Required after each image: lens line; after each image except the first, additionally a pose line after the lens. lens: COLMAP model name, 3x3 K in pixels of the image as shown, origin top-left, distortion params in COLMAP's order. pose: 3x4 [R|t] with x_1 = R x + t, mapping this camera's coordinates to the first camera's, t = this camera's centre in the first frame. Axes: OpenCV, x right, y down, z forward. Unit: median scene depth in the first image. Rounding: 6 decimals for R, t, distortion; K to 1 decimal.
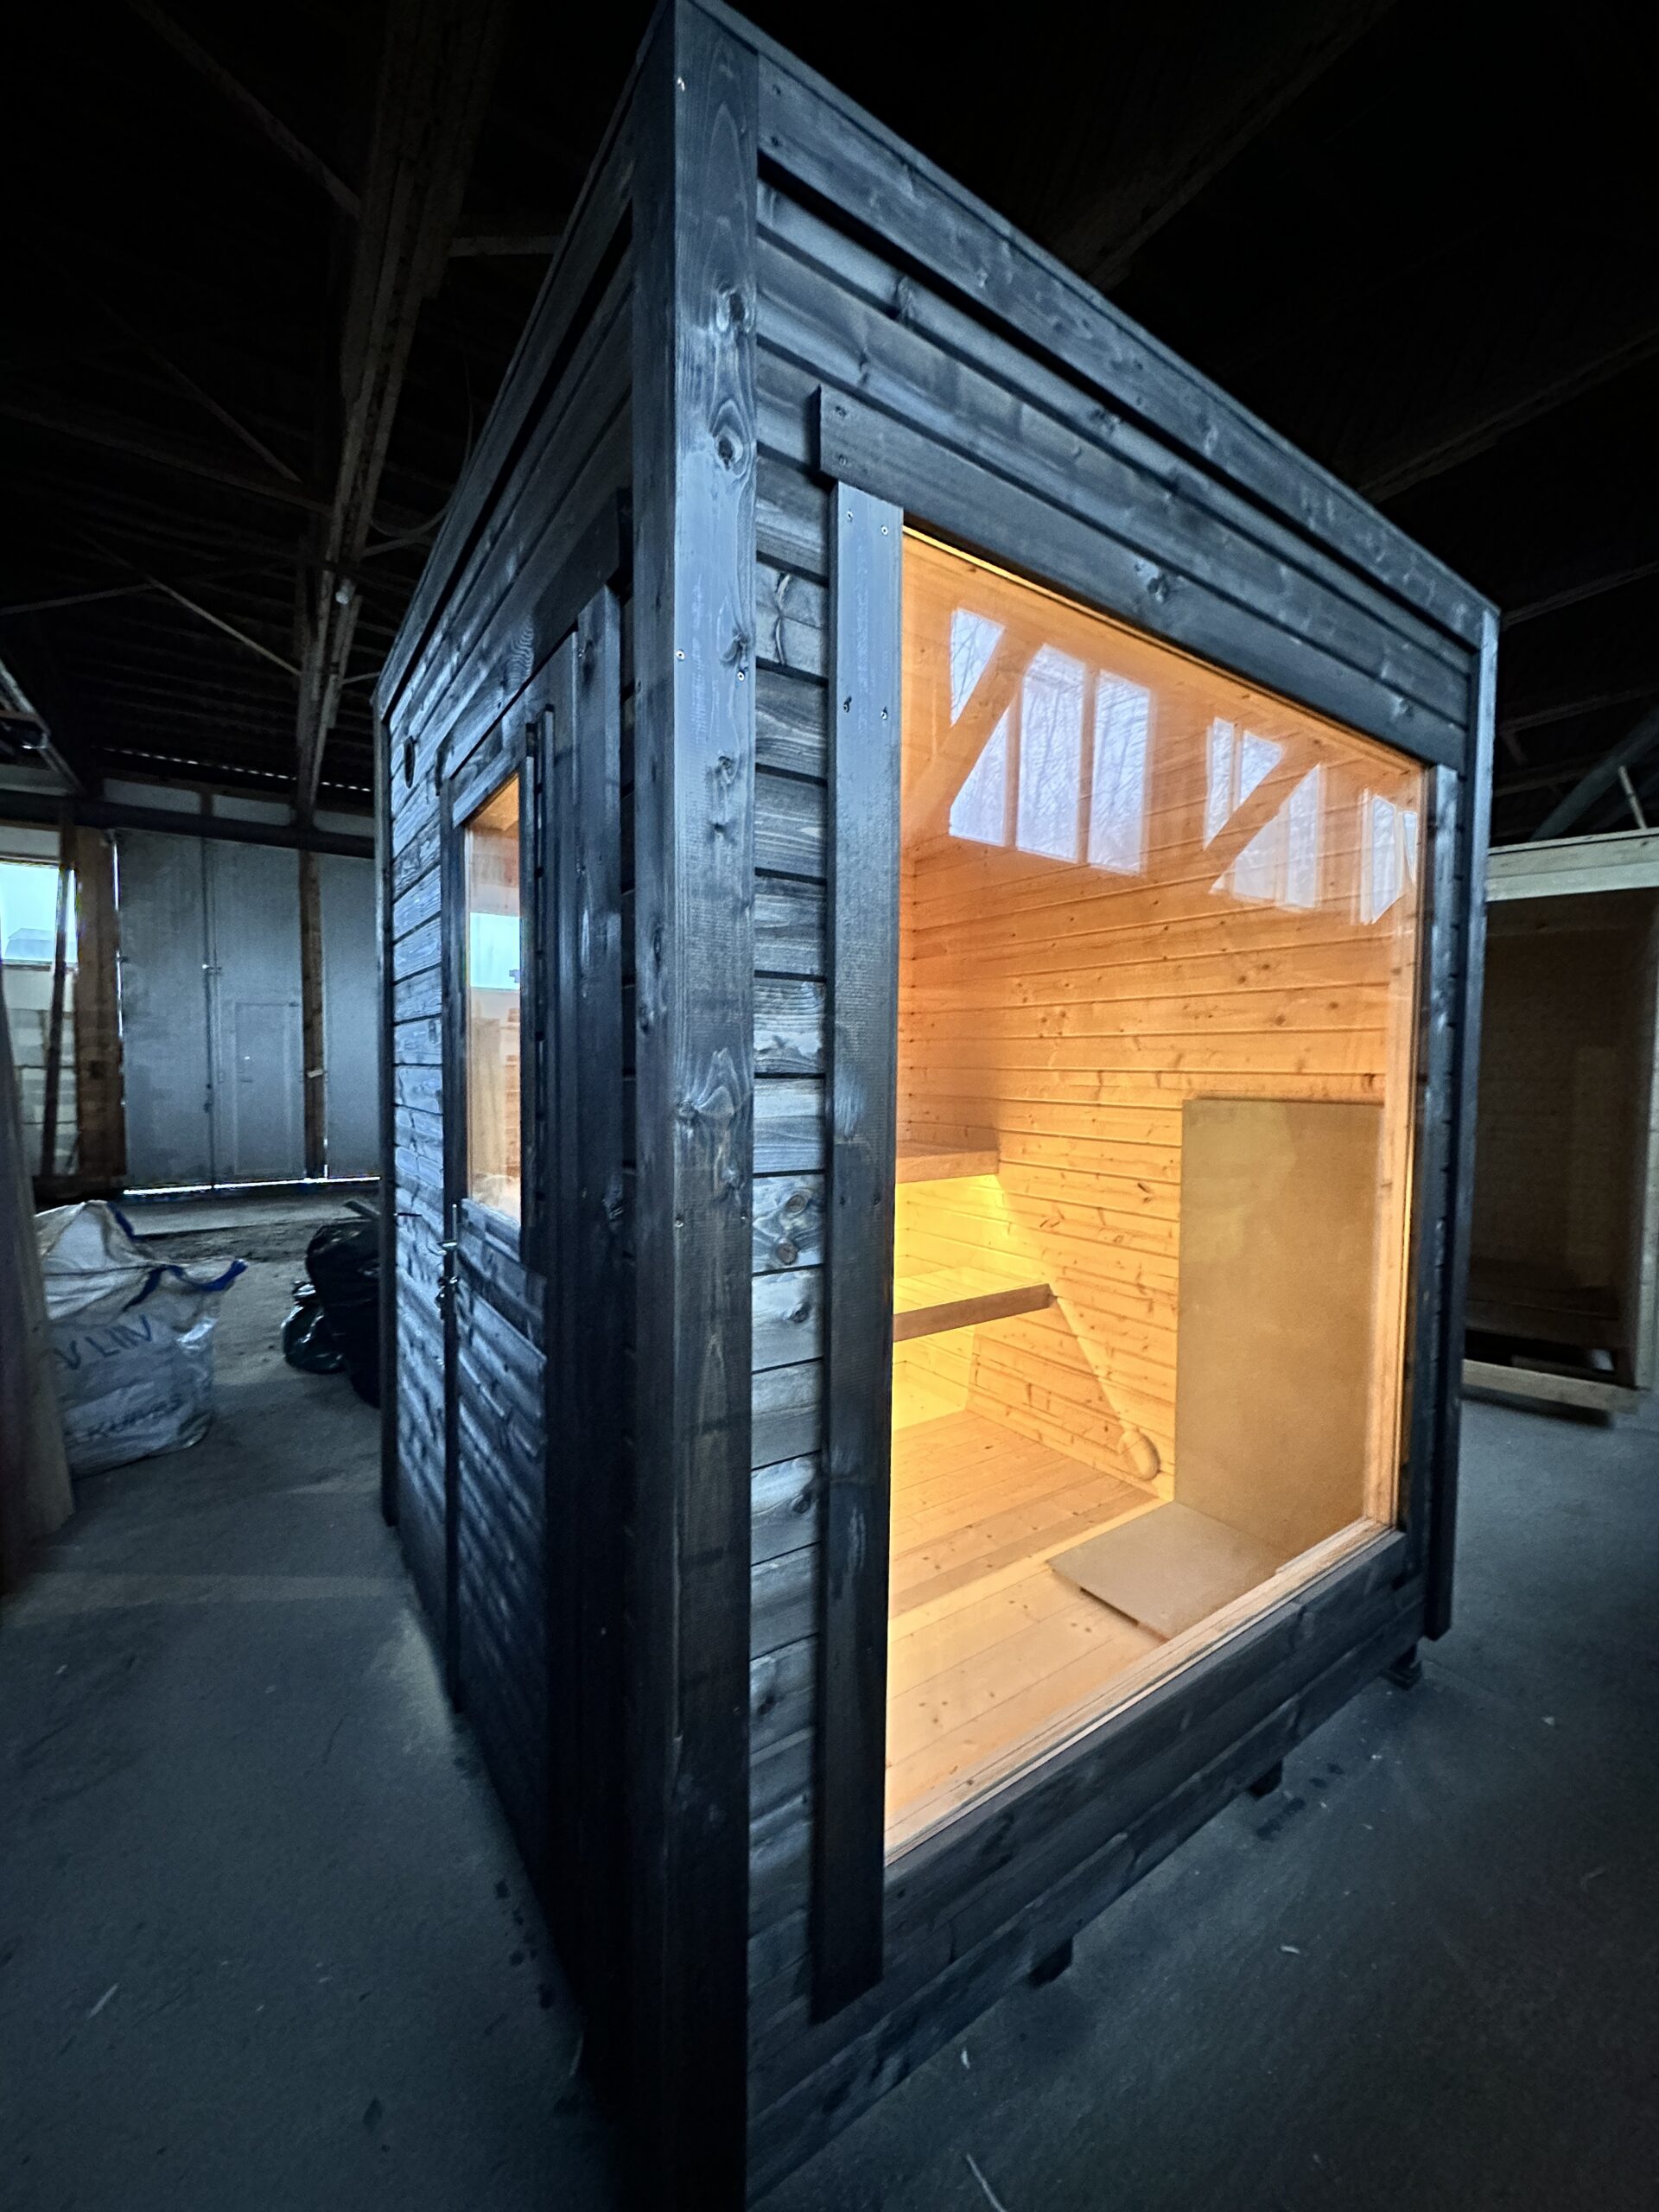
lens RADIAL K [[873.7, 0, 827.9], [0, 873.7, 1113.0], [0, 0, 1]] dist [-0.004366, 0.001049]
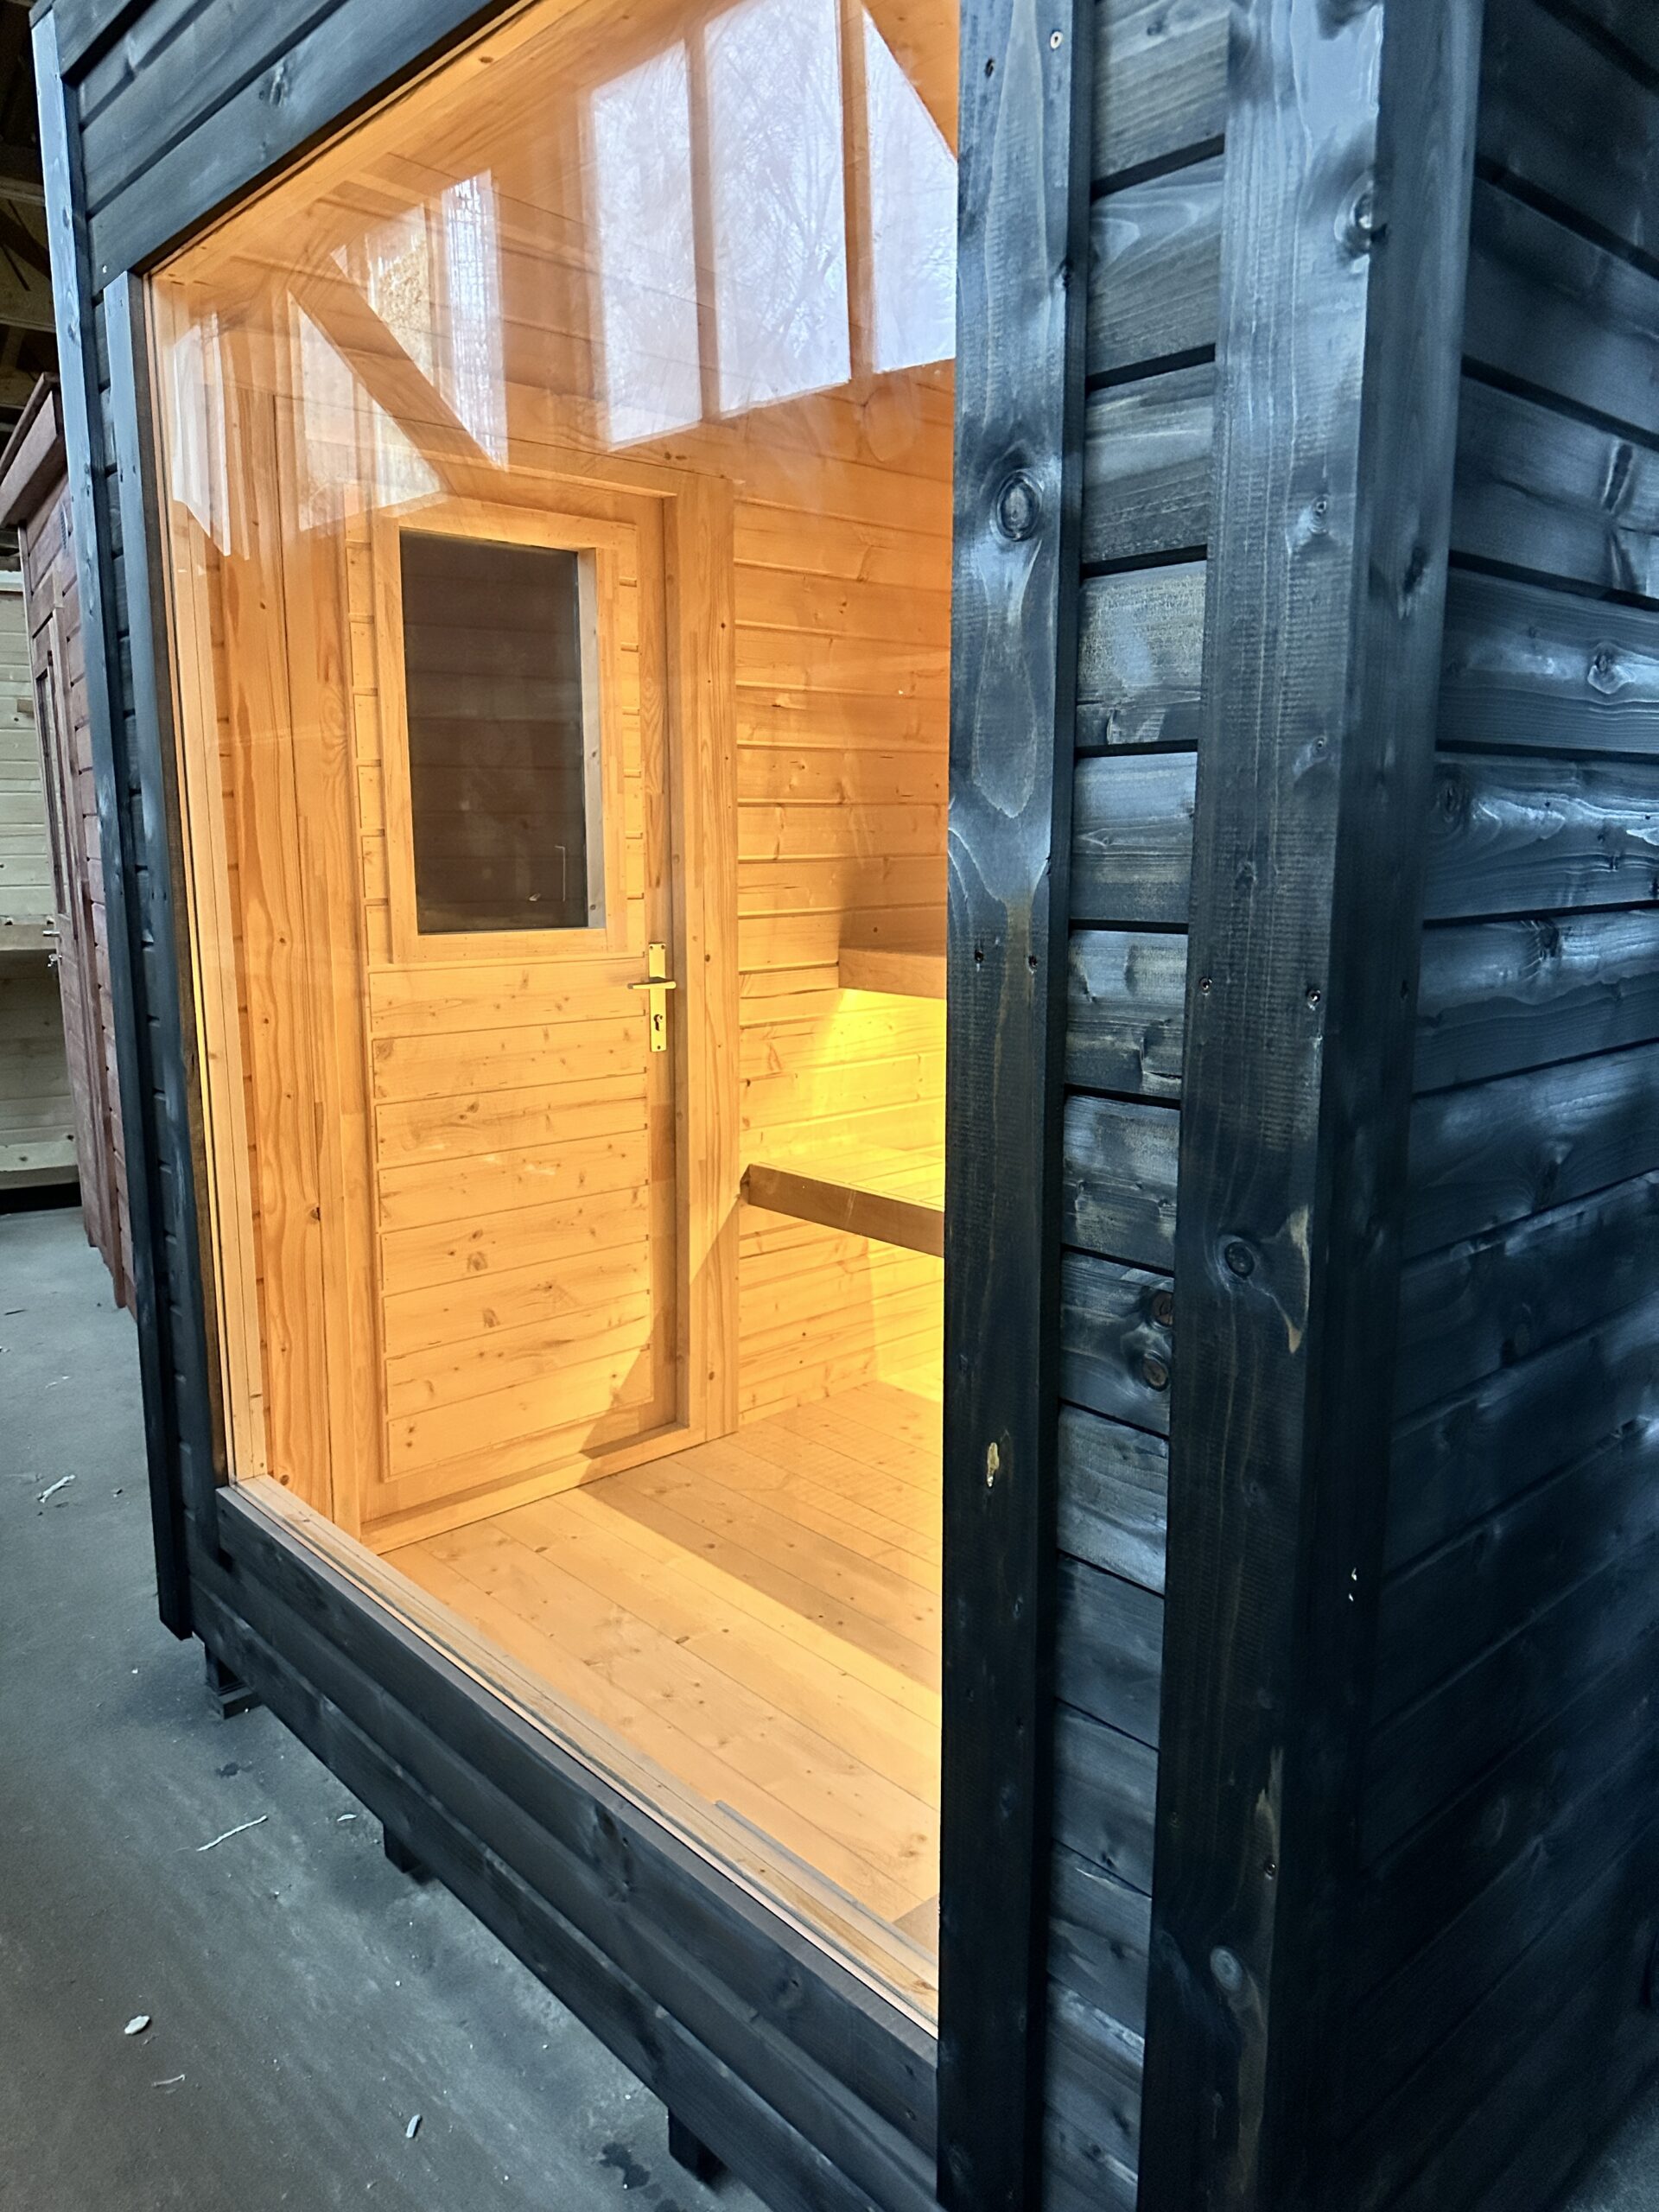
lens RADIAL K [[1544.8, 0, 824.7], [0, 1544.8, 1087.6], [0, 0, 1]] dist [0.055121, -0.064509]
pose [[0.132337, 0.161515, -0.977957, 1.118575], [-0.046635, 0.986557, 0.156624, -0.016619], [0.990107, 0.024879, 0.138090, 0.782031]]
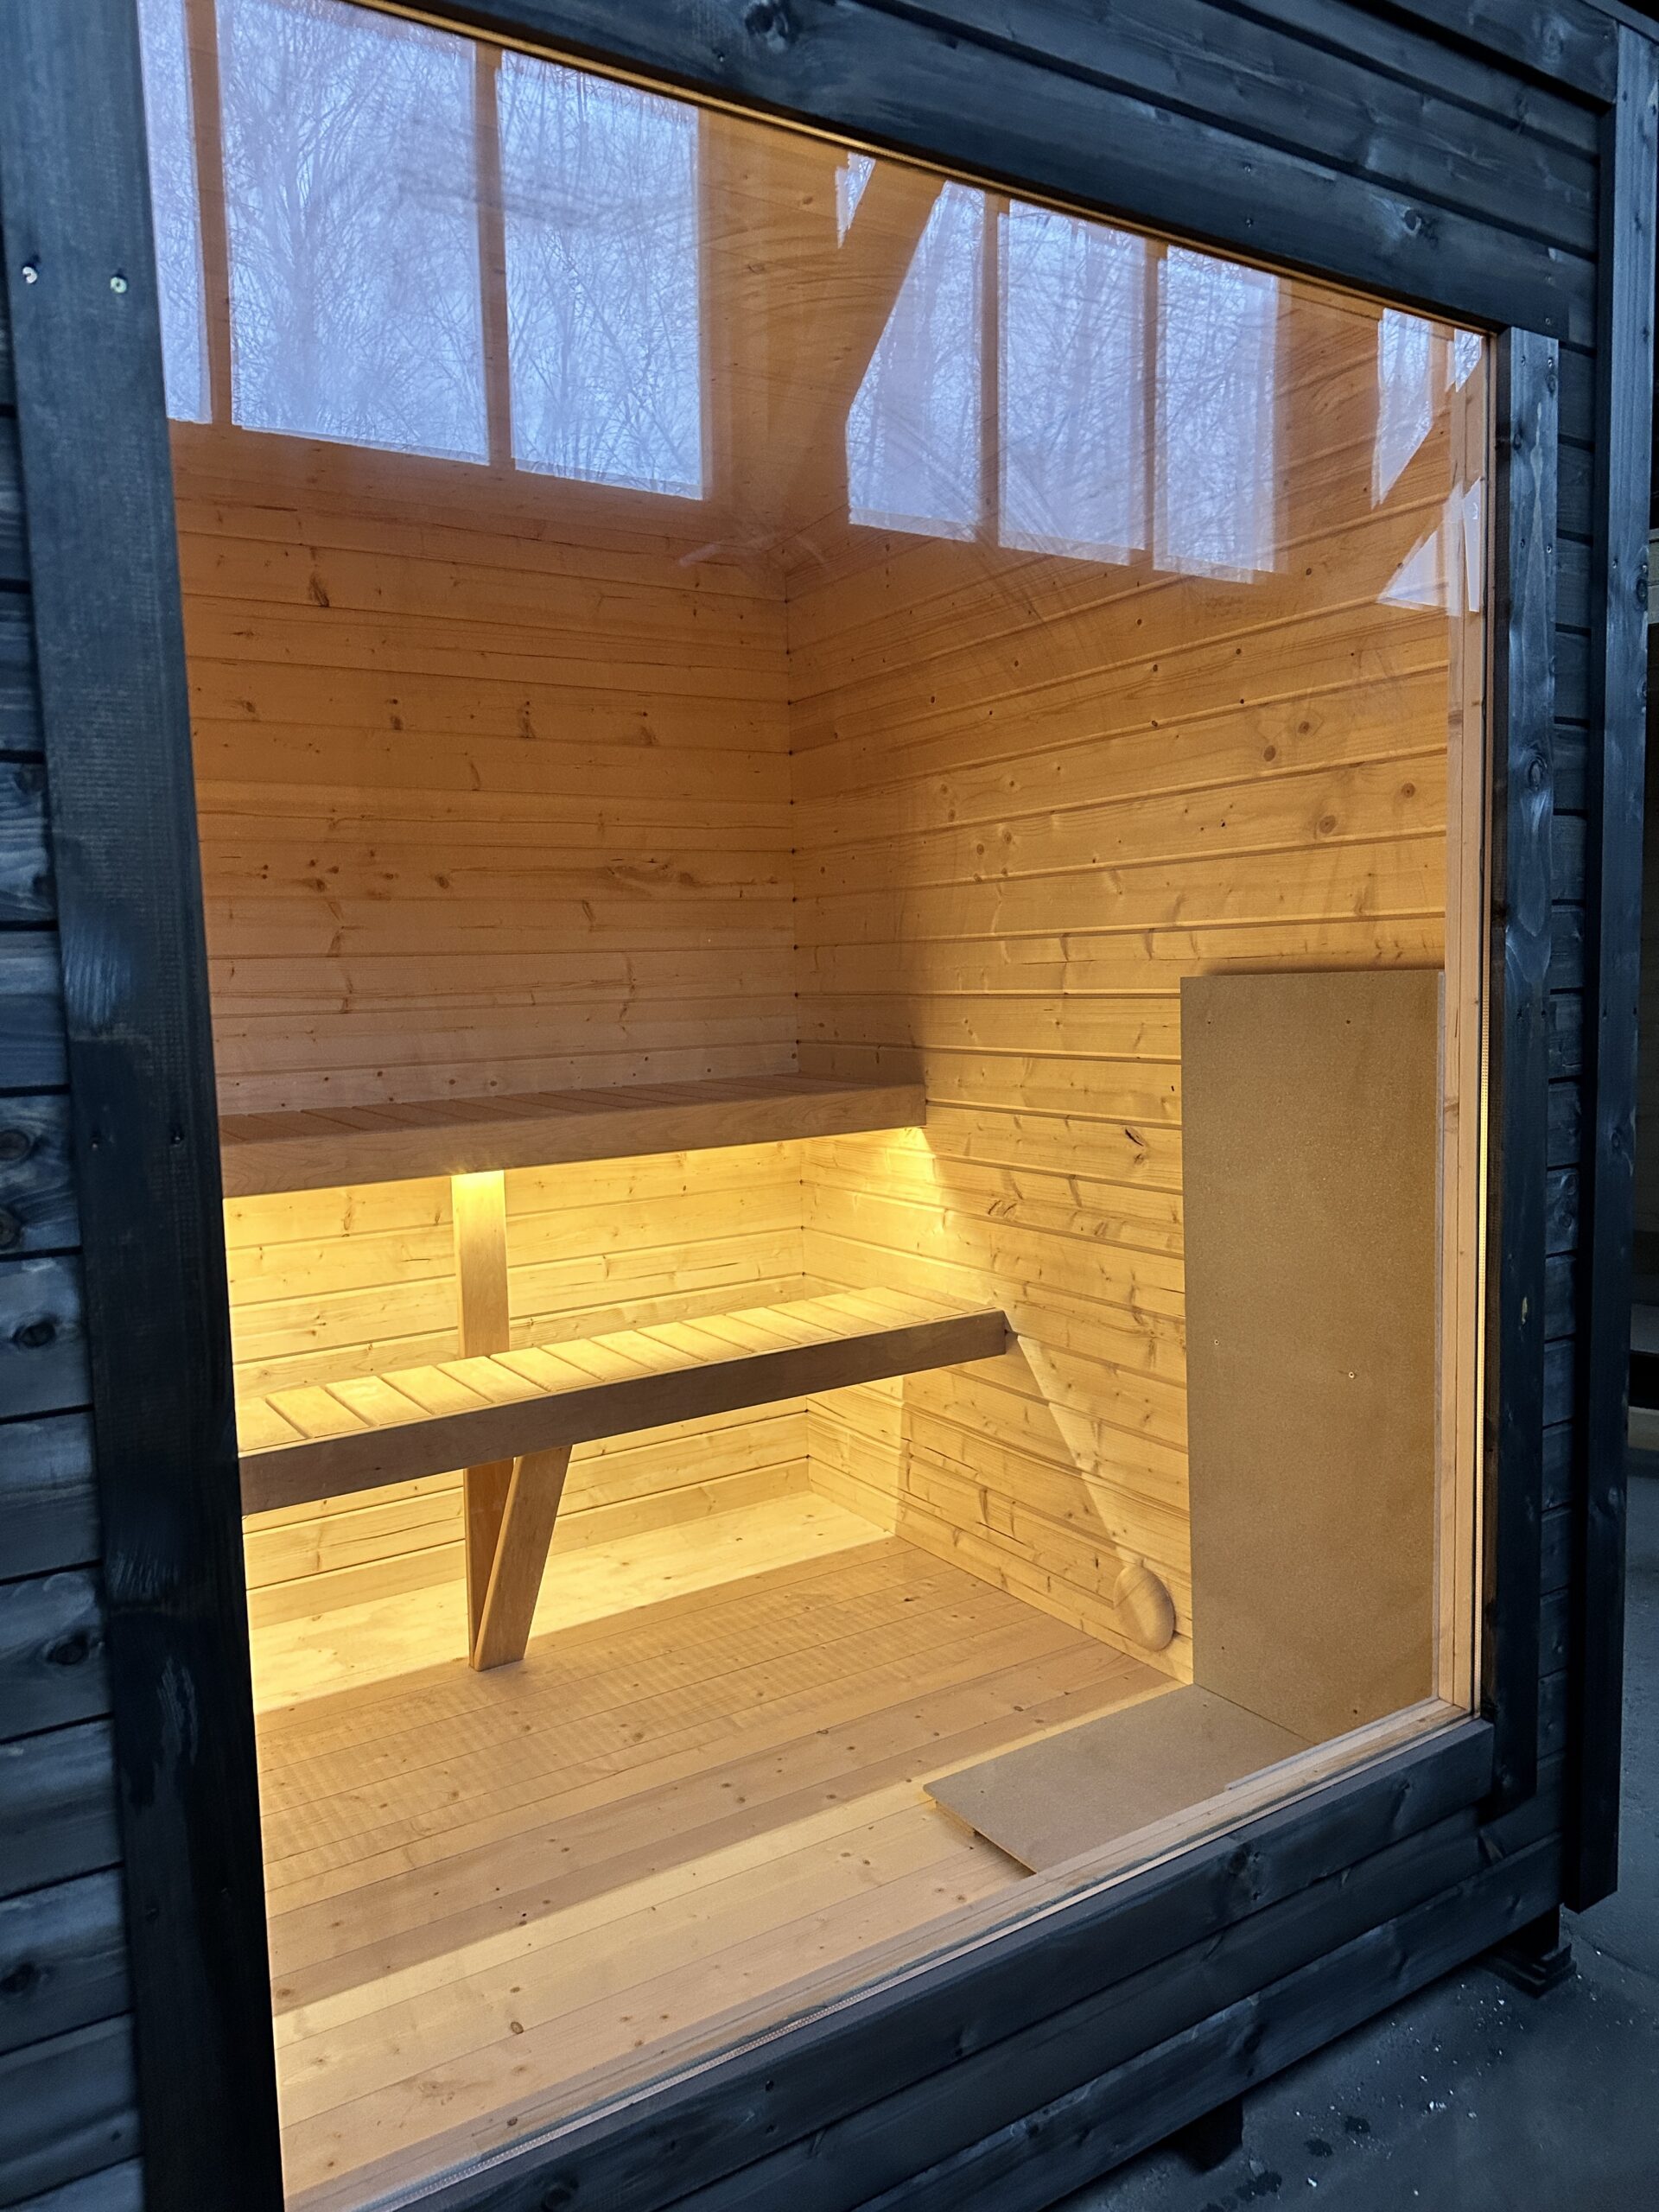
lens RADIAL K [[1544.8, 0, 802.5], [0, 1544.8, 1118.5], [0, 0, 1]] dist [0.055121, -0.064509]
pose [[0.998231, -0.034650, -0.048322, 0.254277], [0.036802, 0.998336, 0.044392, 0.027542], [0.046703, -0.046092, 0.997845, -0.010896]]
